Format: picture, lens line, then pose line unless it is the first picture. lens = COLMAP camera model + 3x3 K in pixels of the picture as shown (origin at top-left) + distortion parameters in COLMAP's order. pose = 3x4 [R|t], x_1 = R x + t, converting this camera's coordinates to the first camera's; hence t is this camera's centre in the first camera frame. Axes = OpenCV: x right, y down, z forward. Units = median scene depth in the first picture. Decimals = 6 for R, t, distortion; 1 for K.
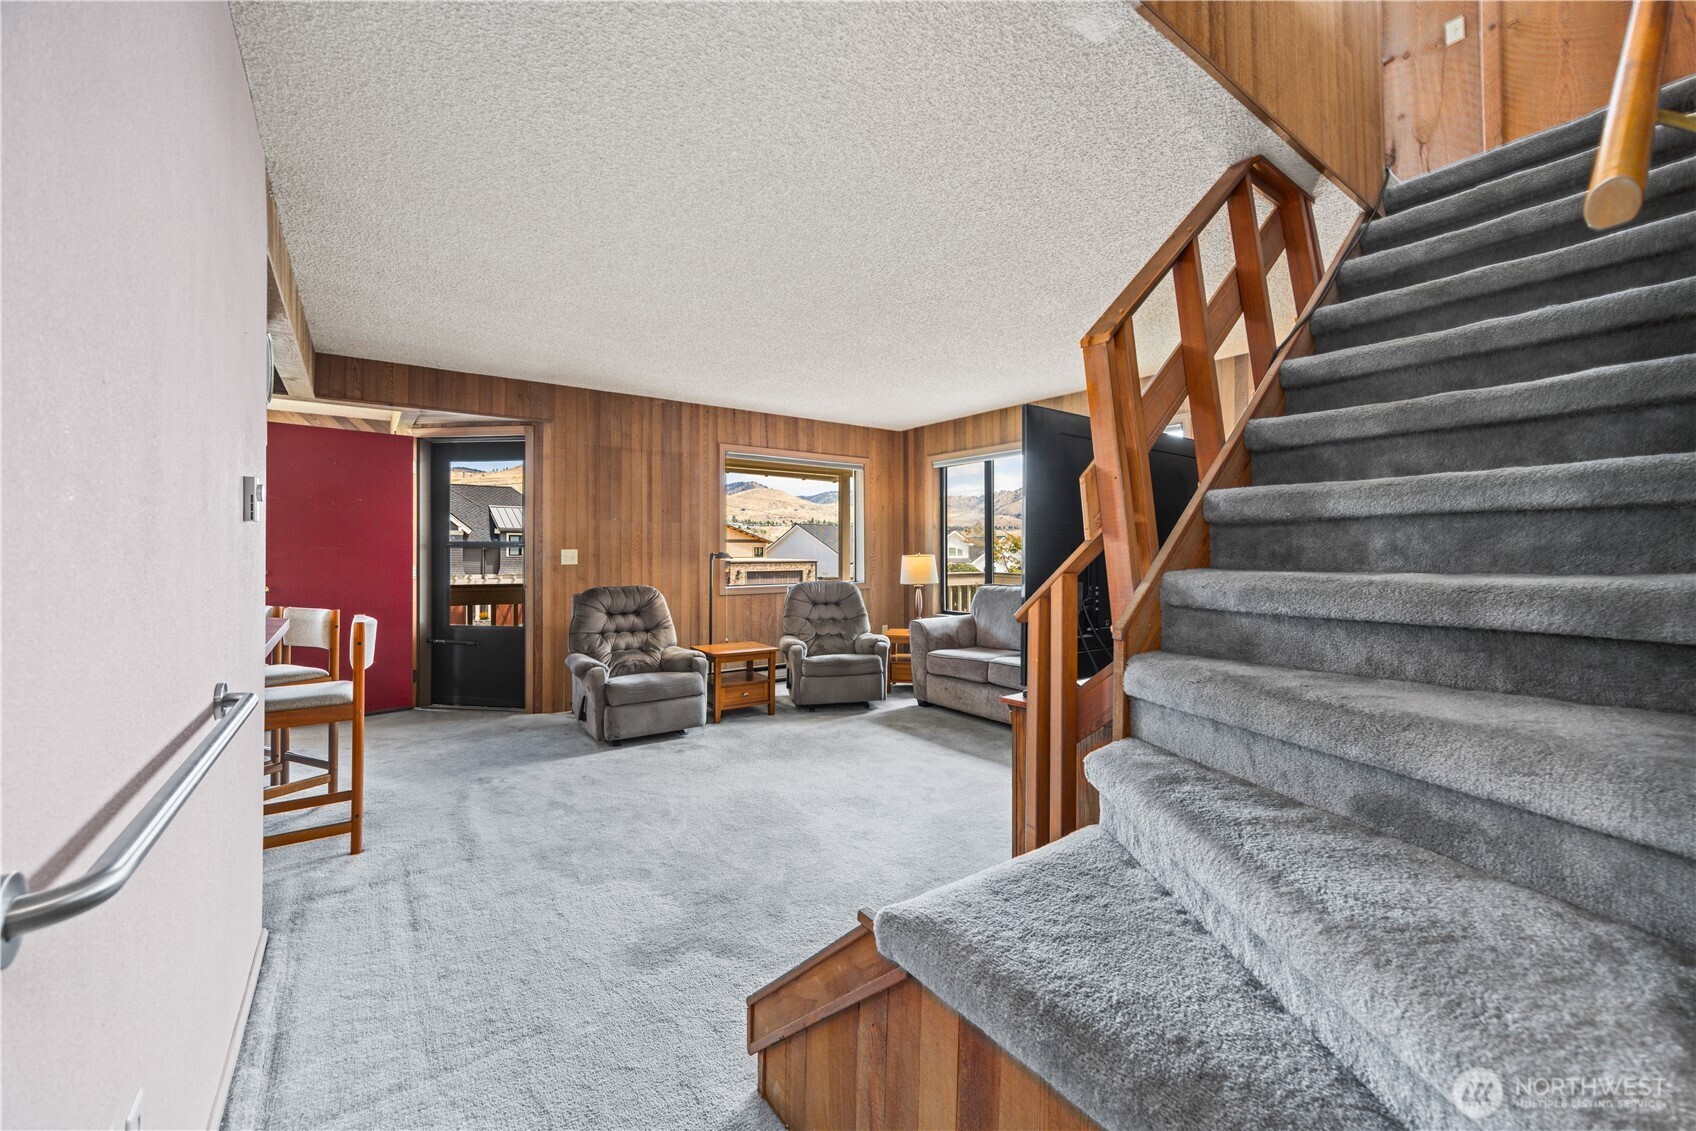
lens RADIAL K [[660.5, 0, 851.6], [0, 660.5, 539.9], [0, 0, 1]] dist [0.000281, -0.000036]
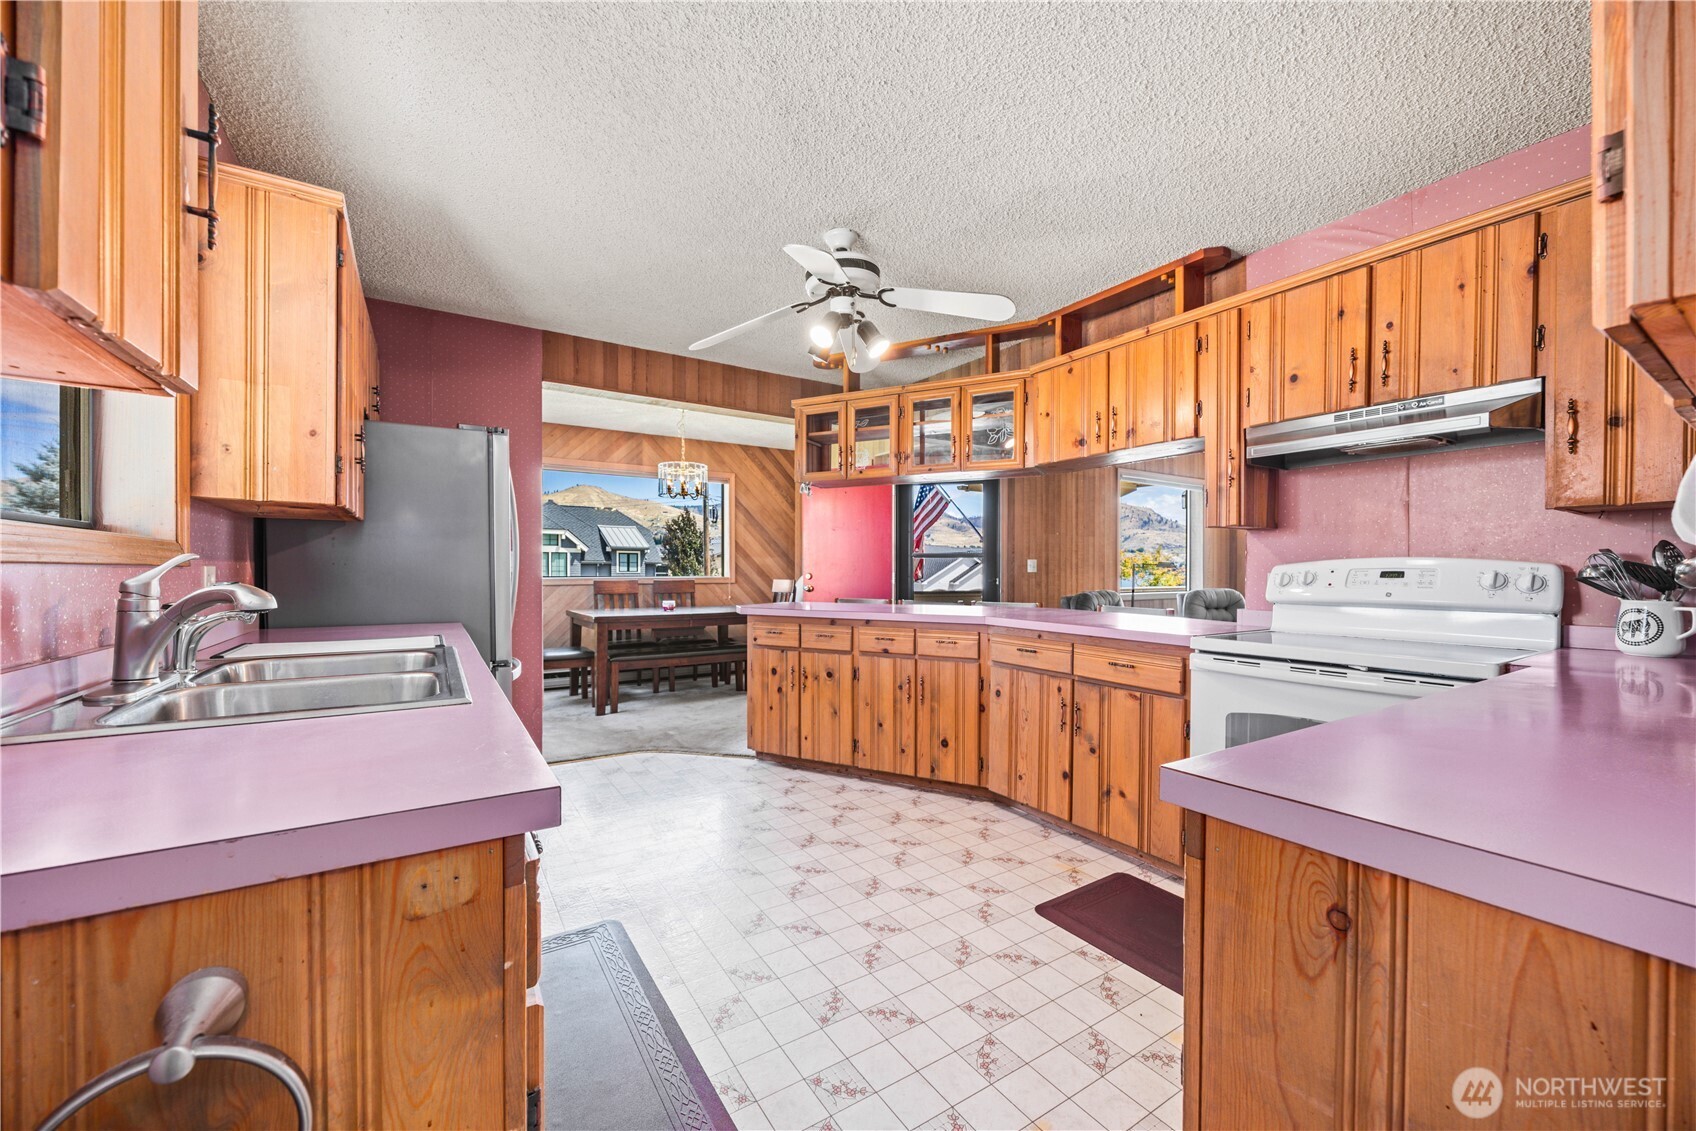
lens RADIAL K [[646.9, 0, 848.0], [0, 646.9, 565.5], [0, 0, 1]] dist [-0.003053, -0.000338]
pose [[0.998404, 0.002121, -0.056438, -0.636856], [-0.001575, 0.999952, 0.009708, 0.013407], [0.056456, -0.009603, 0.998359, -0.154997]]
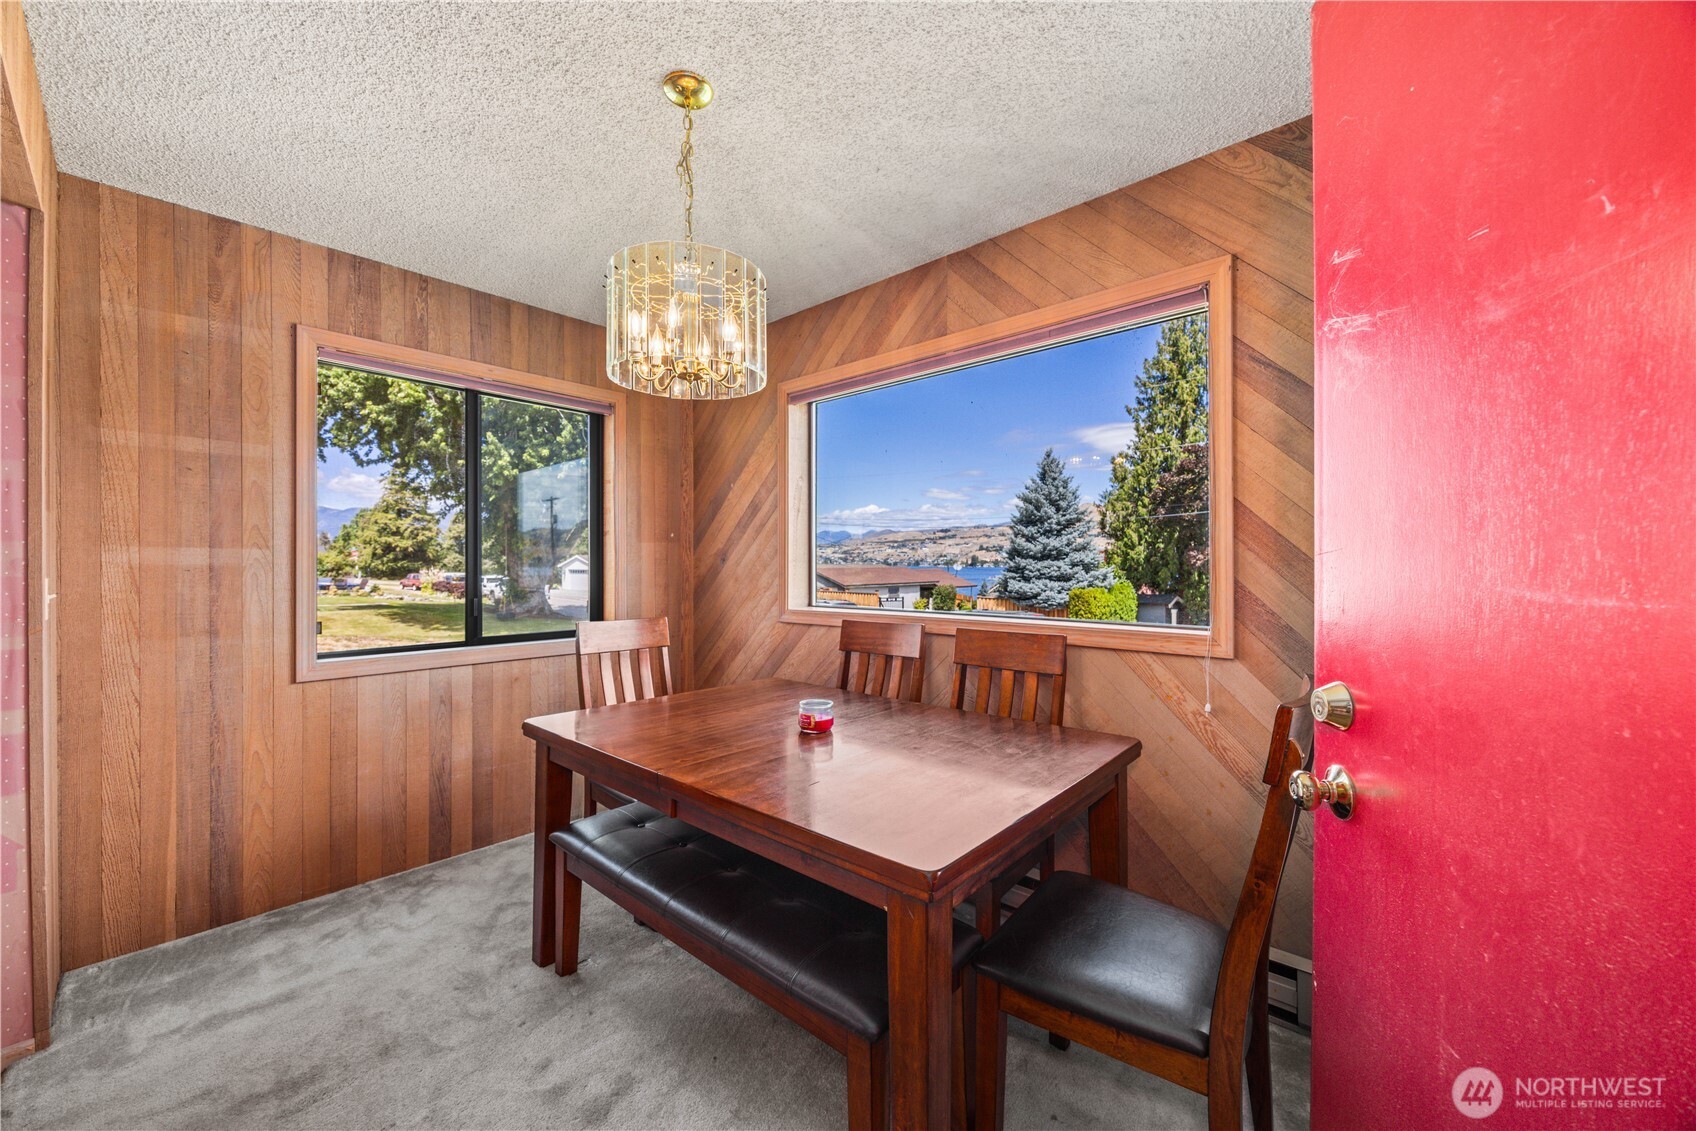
lens RADIAL K [[646.9, 0, 848.0], [0, 646.9, 565.5], [0, 0, 1]] dist [-0.003053, -0.000338]
pose [[0.211287, 0.003115, -0.977419, -0.636192], [0.020061, 0.999770, 0.007523, 0.003735], [0.977218, -0.021197, 0.211176, 0.822135]]
